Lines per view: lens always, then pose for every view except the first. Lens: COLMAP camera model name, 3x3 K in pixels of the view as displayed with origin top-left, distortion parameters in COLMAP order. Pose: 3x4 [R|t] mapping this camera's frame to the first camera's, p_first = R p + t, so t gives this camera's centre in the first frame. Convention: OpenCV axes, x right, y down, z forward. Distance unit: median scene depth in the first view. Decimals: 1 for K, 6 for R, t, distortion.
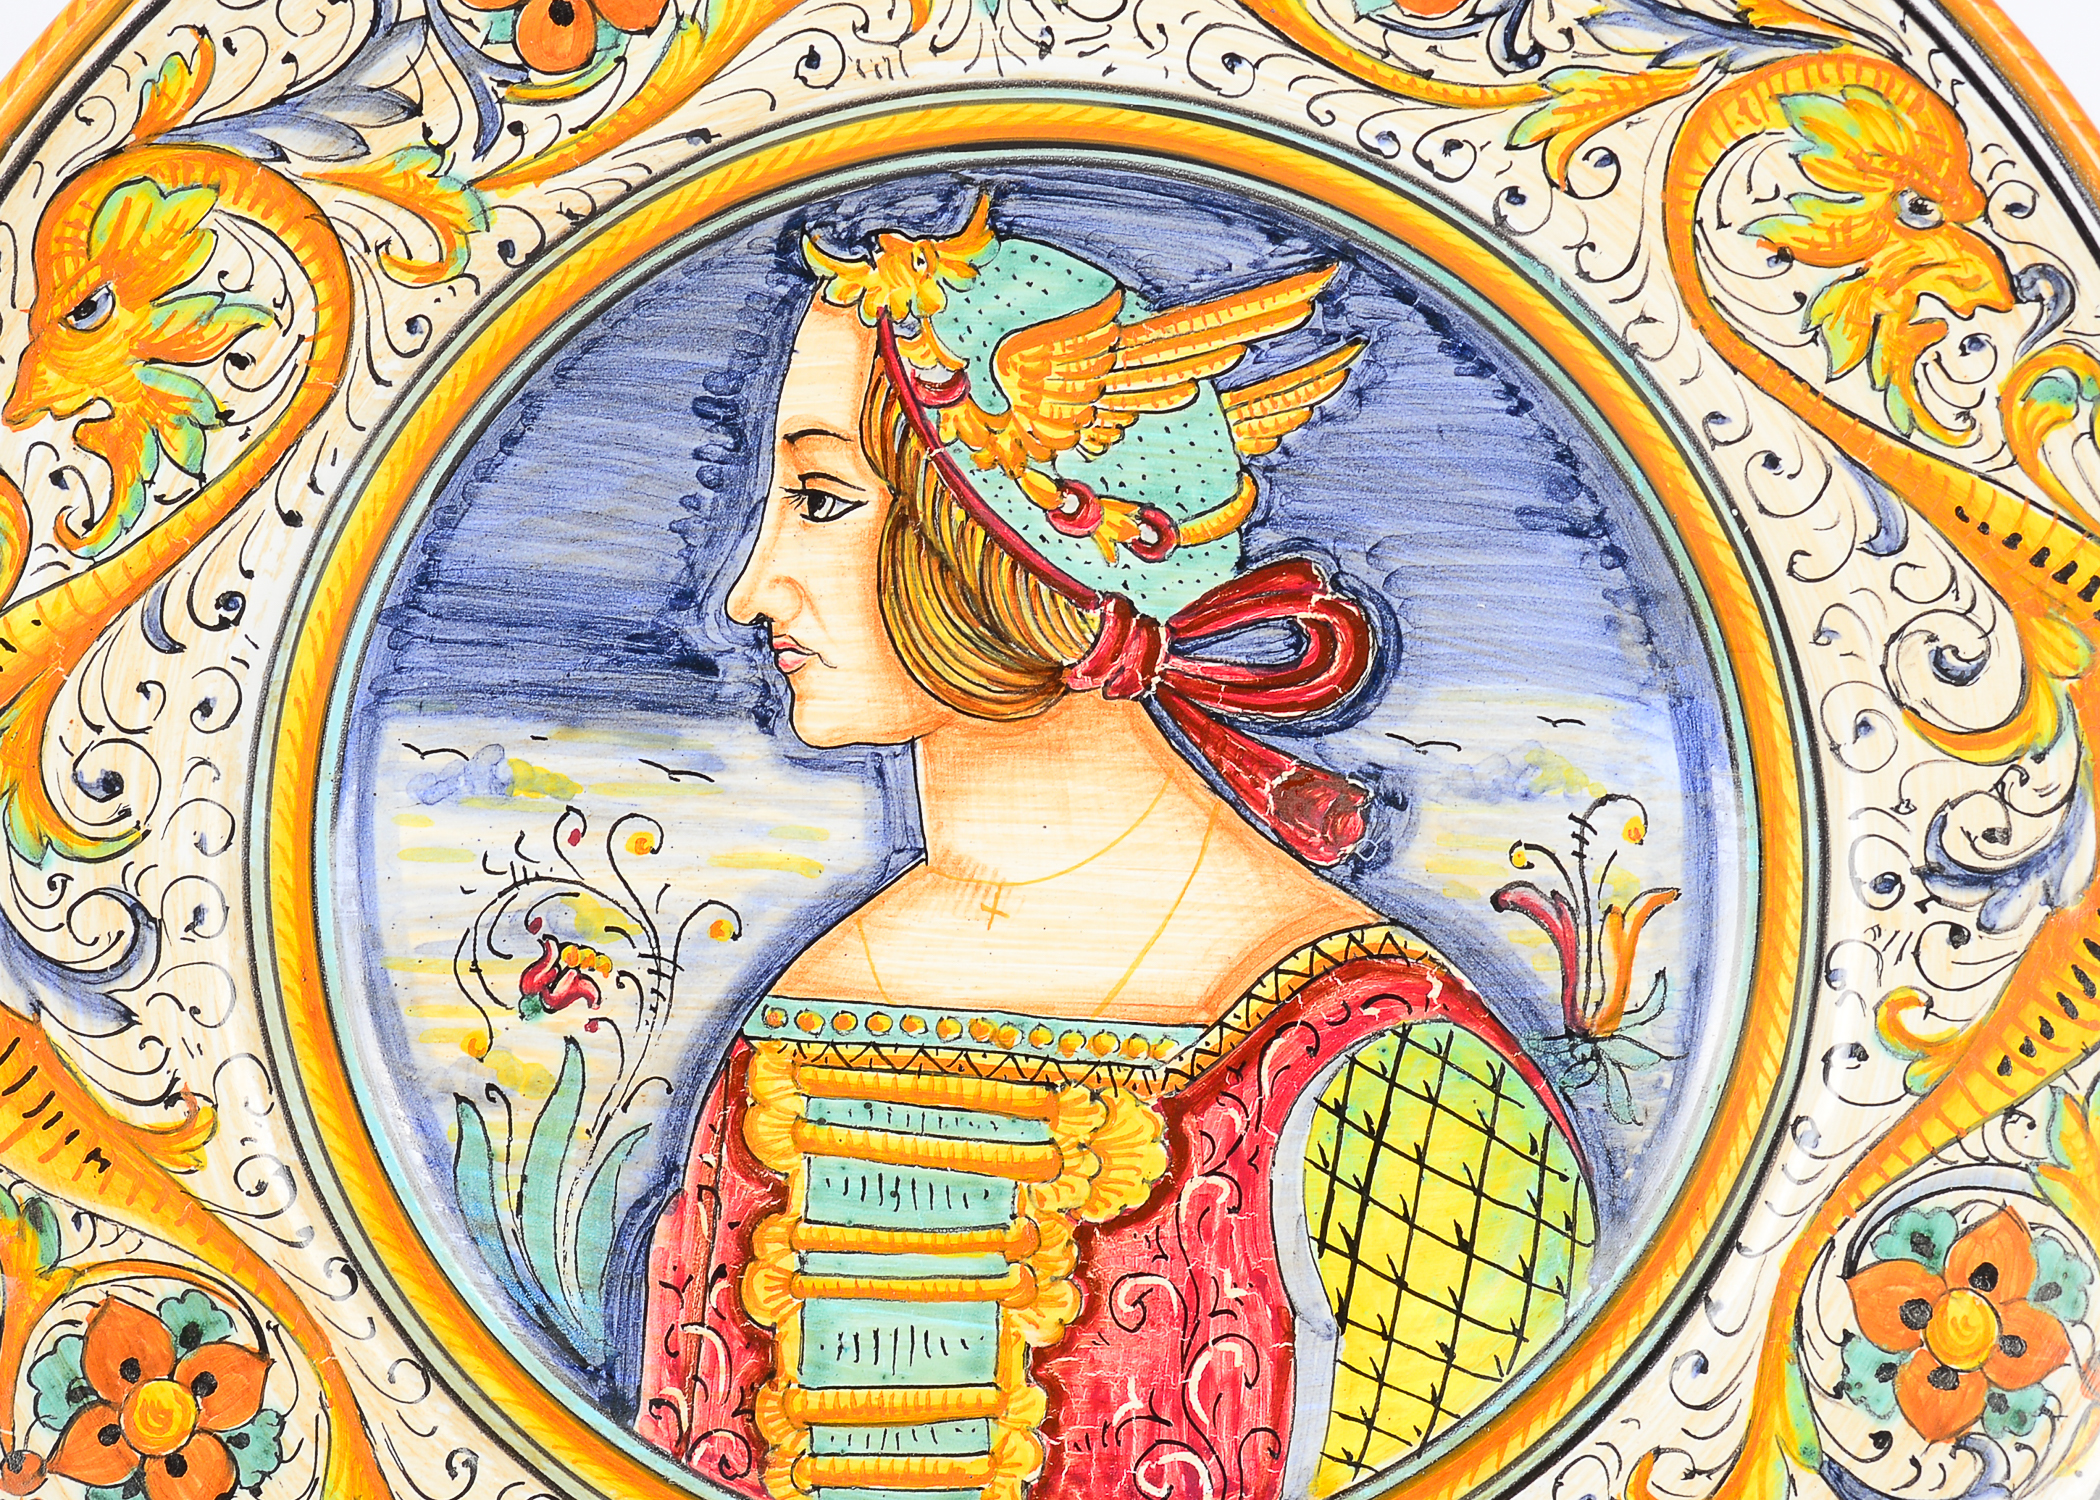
lens RADIAL K [[7075.9, 0, 1087.4], [0, 7075.9, 831.0], [0, 0, 1]] dist [0.201373, 0.000000]
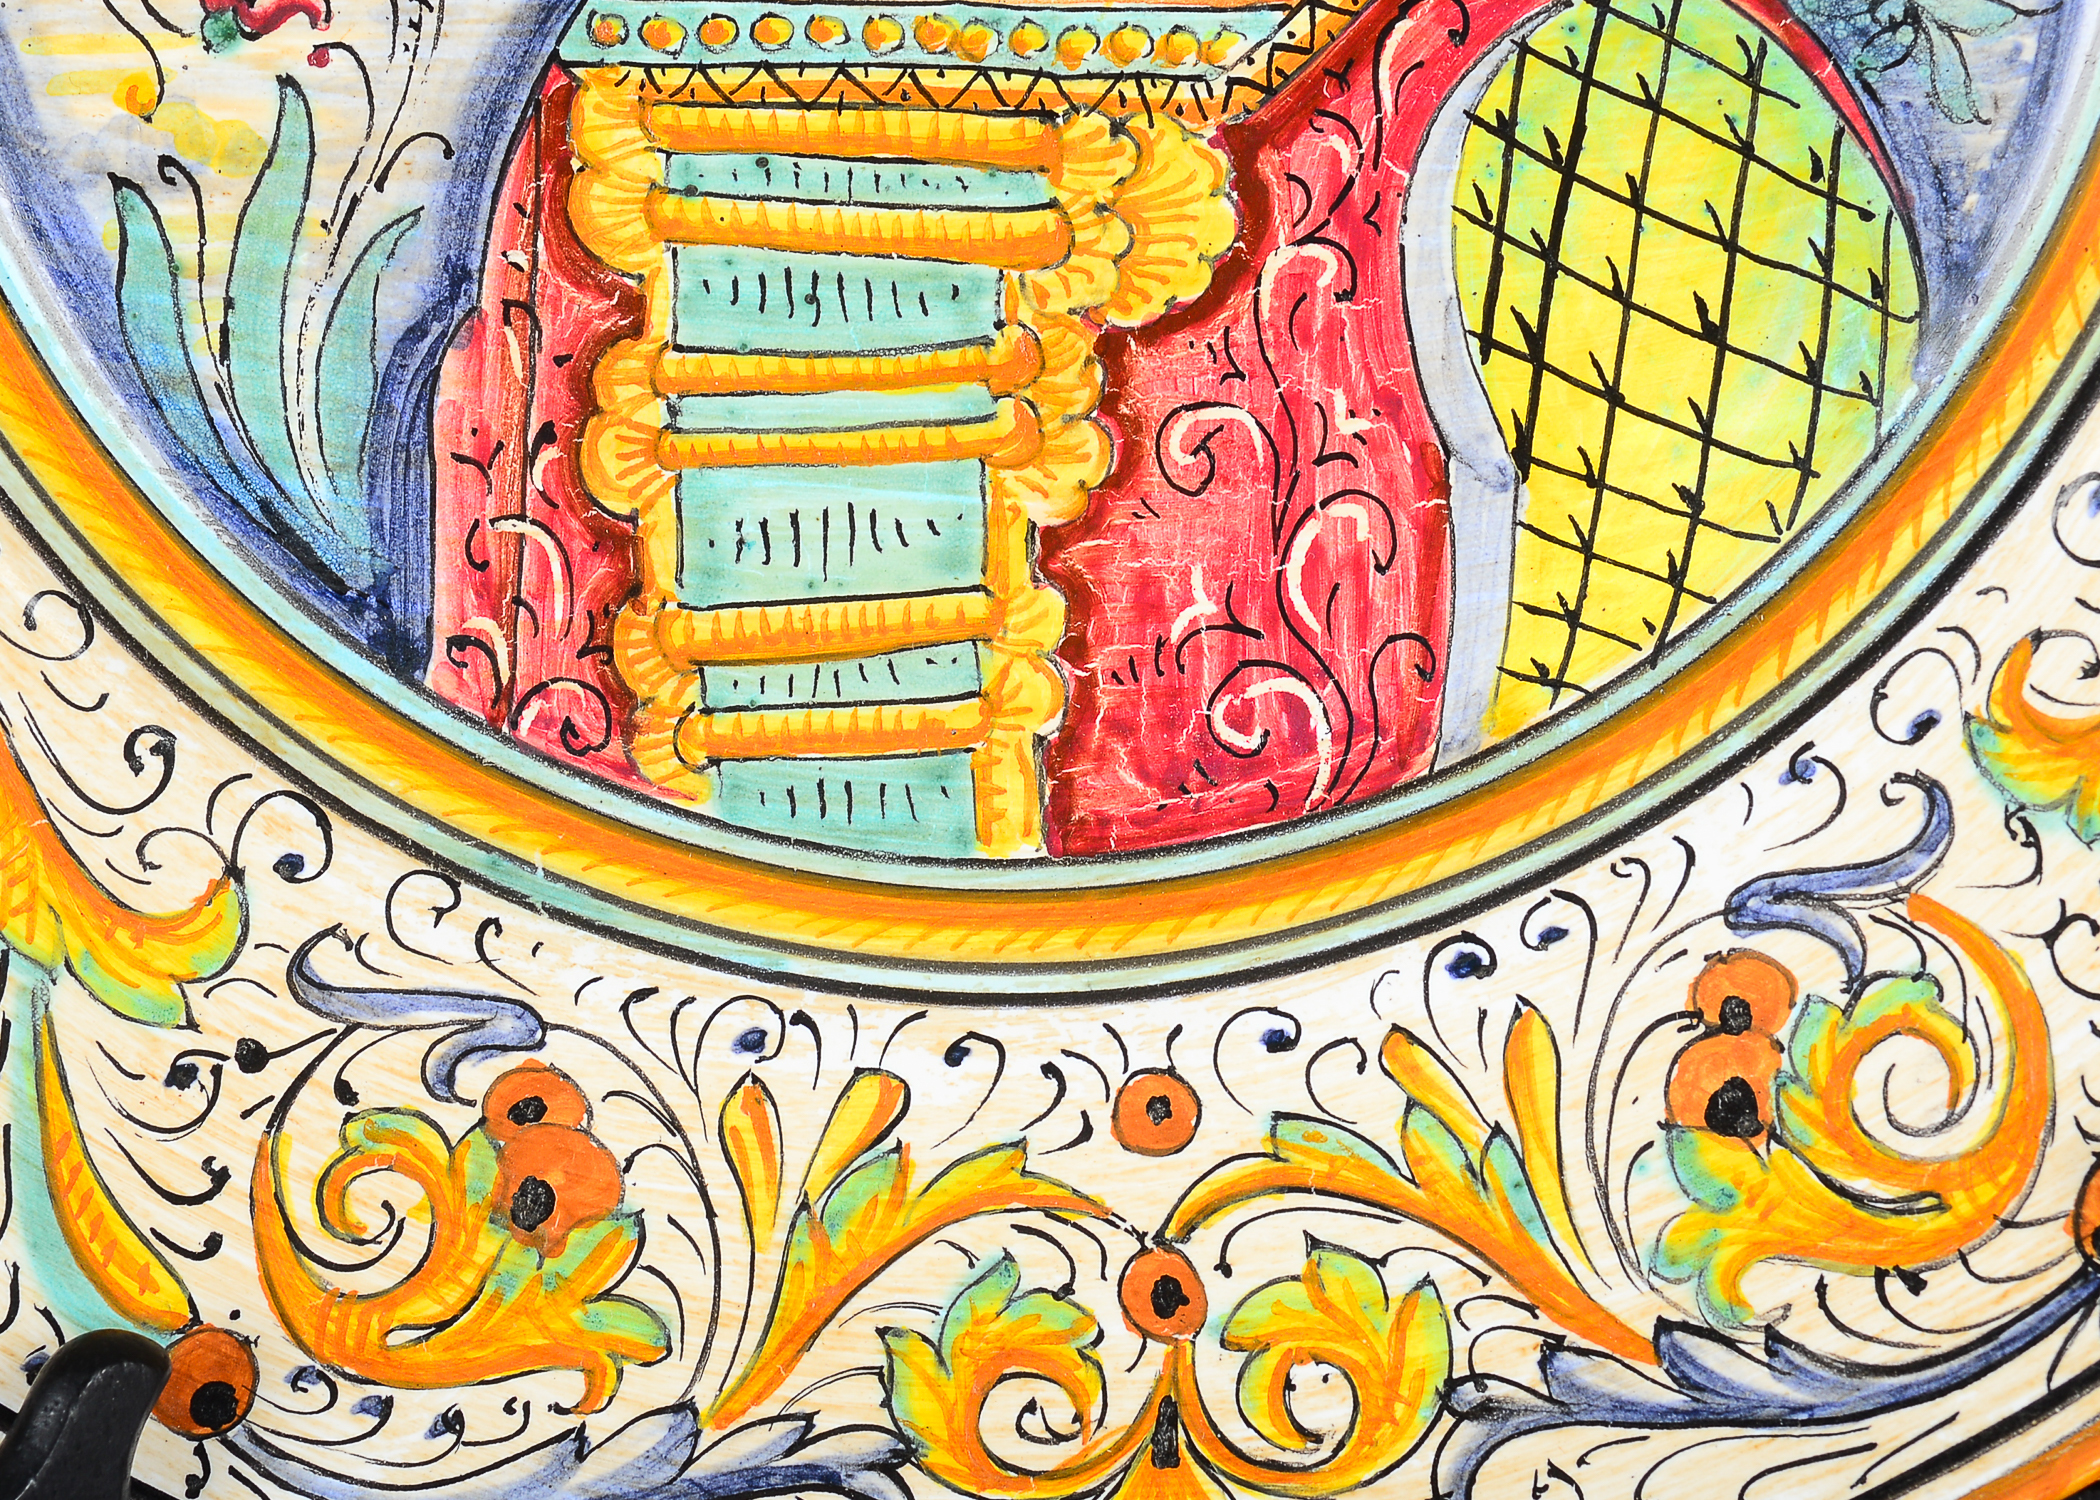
lens RADIAL K [[7075.9, 0, 962.4], [0, 7075.9, 787.9], [0, 0, 1]] dist [0.201373, 0.000000]
pose [[0.996759, -0.048694, -0.064033, 0.025911], [0.054906, 0.993557, 0.099144, 0.033604], [0.058793, -0.102339, 0.993011, 0.374787]]
